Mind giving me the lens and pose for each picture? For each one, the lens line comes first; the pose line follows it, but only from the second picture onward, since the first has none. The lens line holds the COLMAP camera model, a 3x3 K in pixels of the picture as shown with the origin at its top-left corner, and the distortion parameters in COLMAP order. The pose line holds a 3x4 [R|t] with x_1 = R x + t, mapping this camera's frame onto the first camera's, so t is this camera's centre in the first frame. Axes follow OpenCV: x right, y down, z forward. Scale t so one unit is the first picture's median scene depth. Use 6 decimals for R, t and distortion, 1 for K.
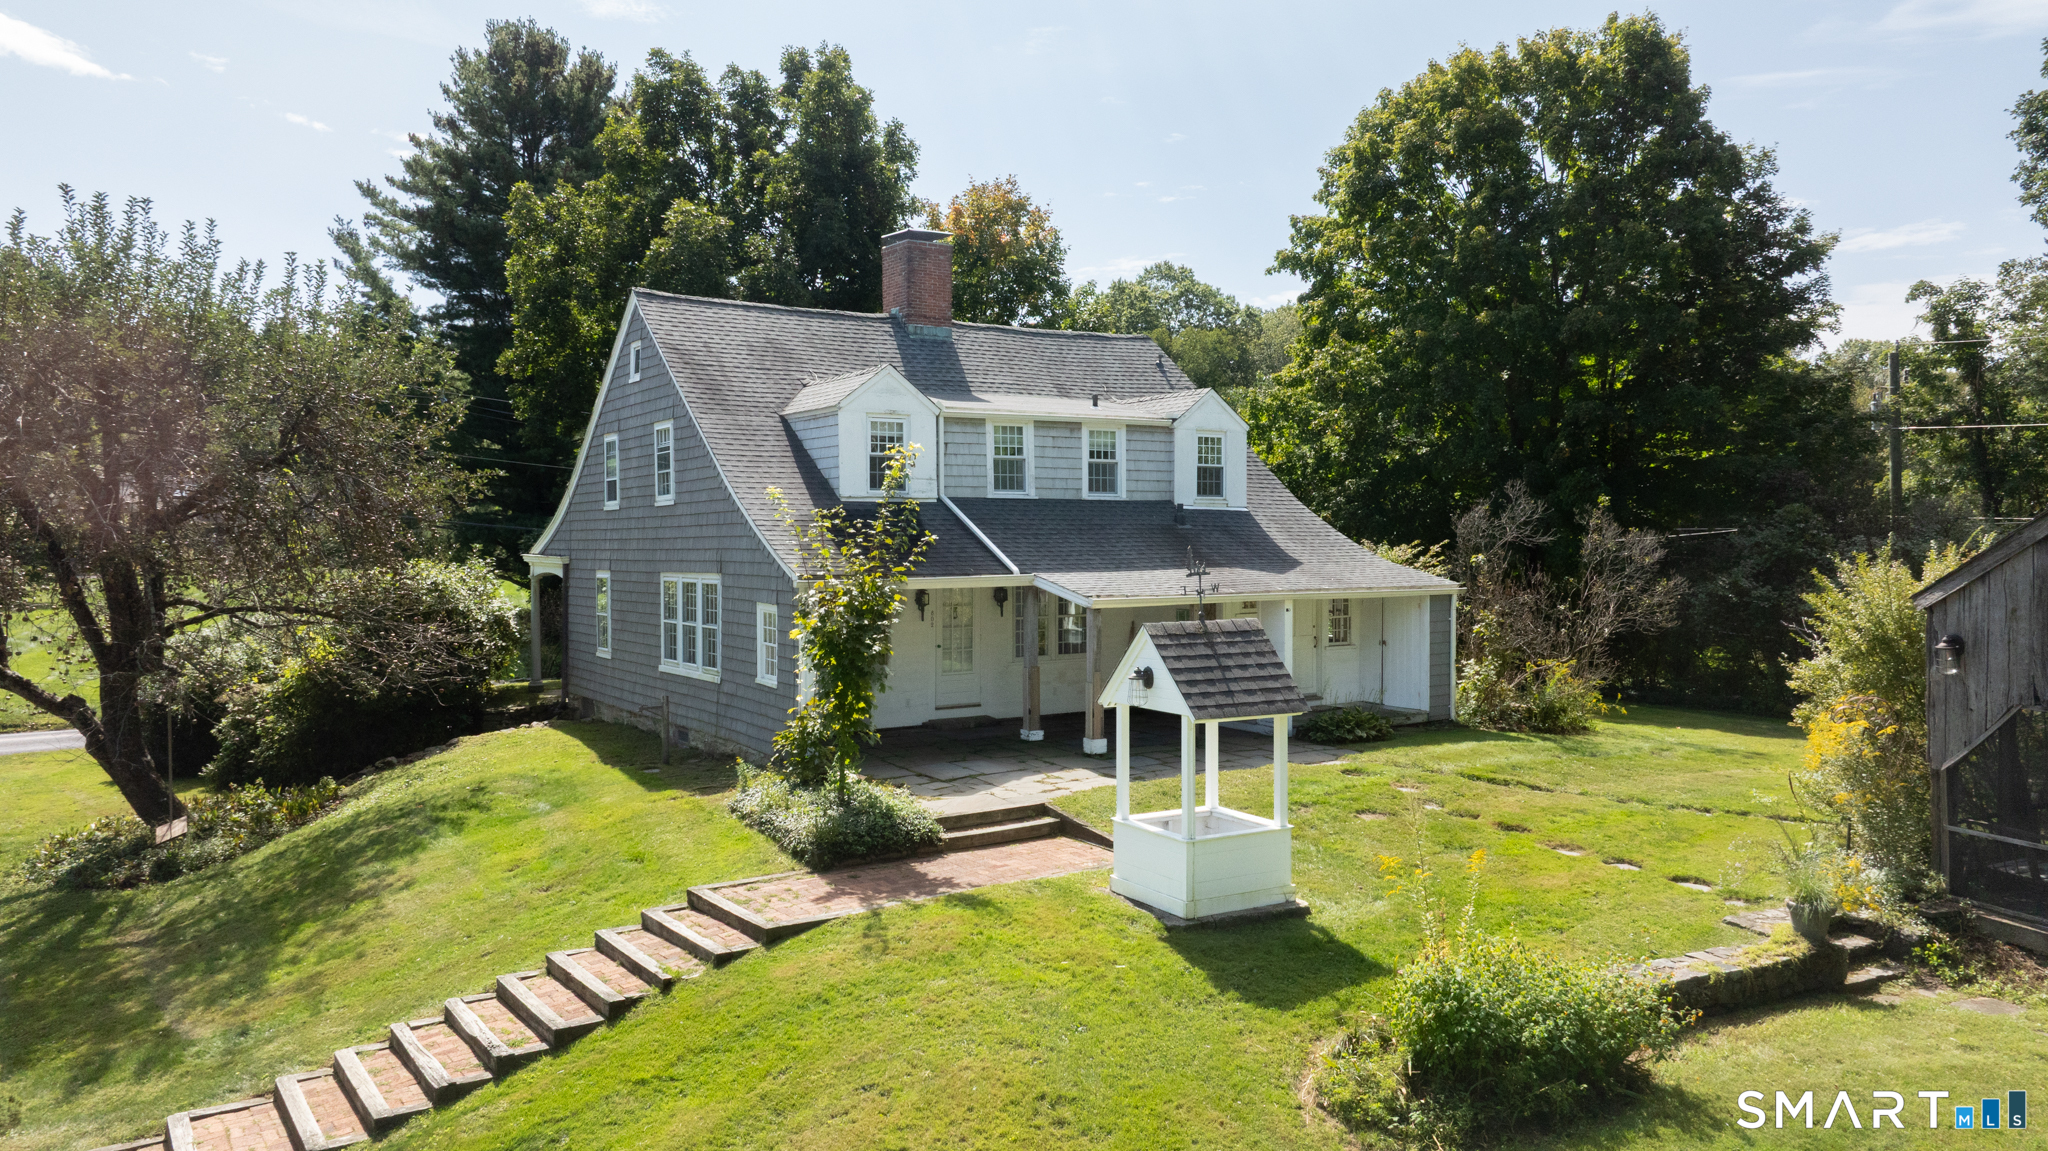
lens RADIAL K [[1452.4, 0, 1023.1], [0, 1452.4, 572.2], [0, 0, 1]] dist [-0.016767, 0.004935]
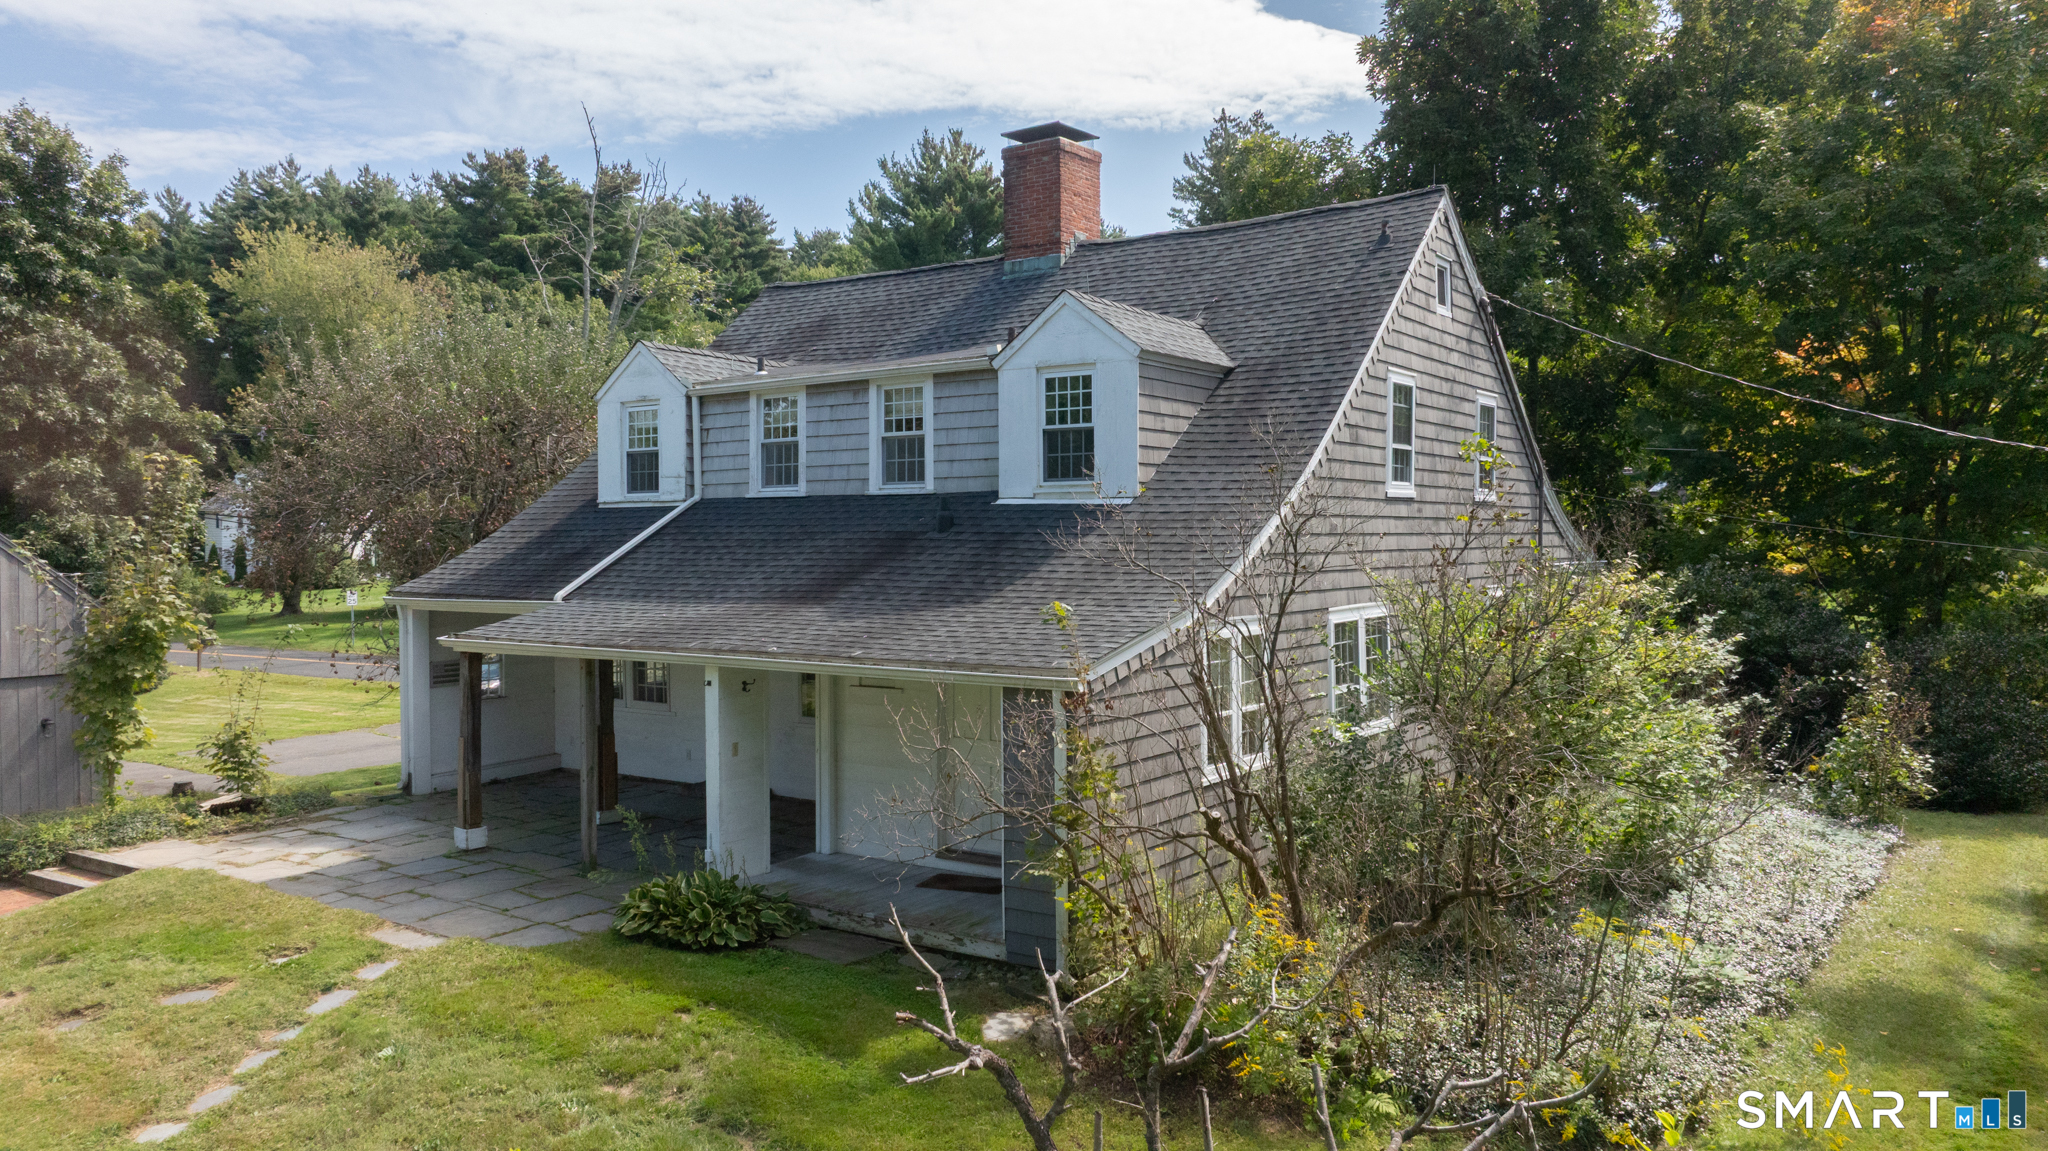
lens RADIAL K [[1452.4, 0, 1022.4], [0, 1452.4, 571.2], [0, 0, 1]] dist [-0.016767, 0.004935]
pose [[0.359352, 0.034062, -0.932580, 0.692447], [-0.008884, 0.999413, 0.033080, -0.037407], [0.933160, -0.003602, 0.359444, 0.822486]]
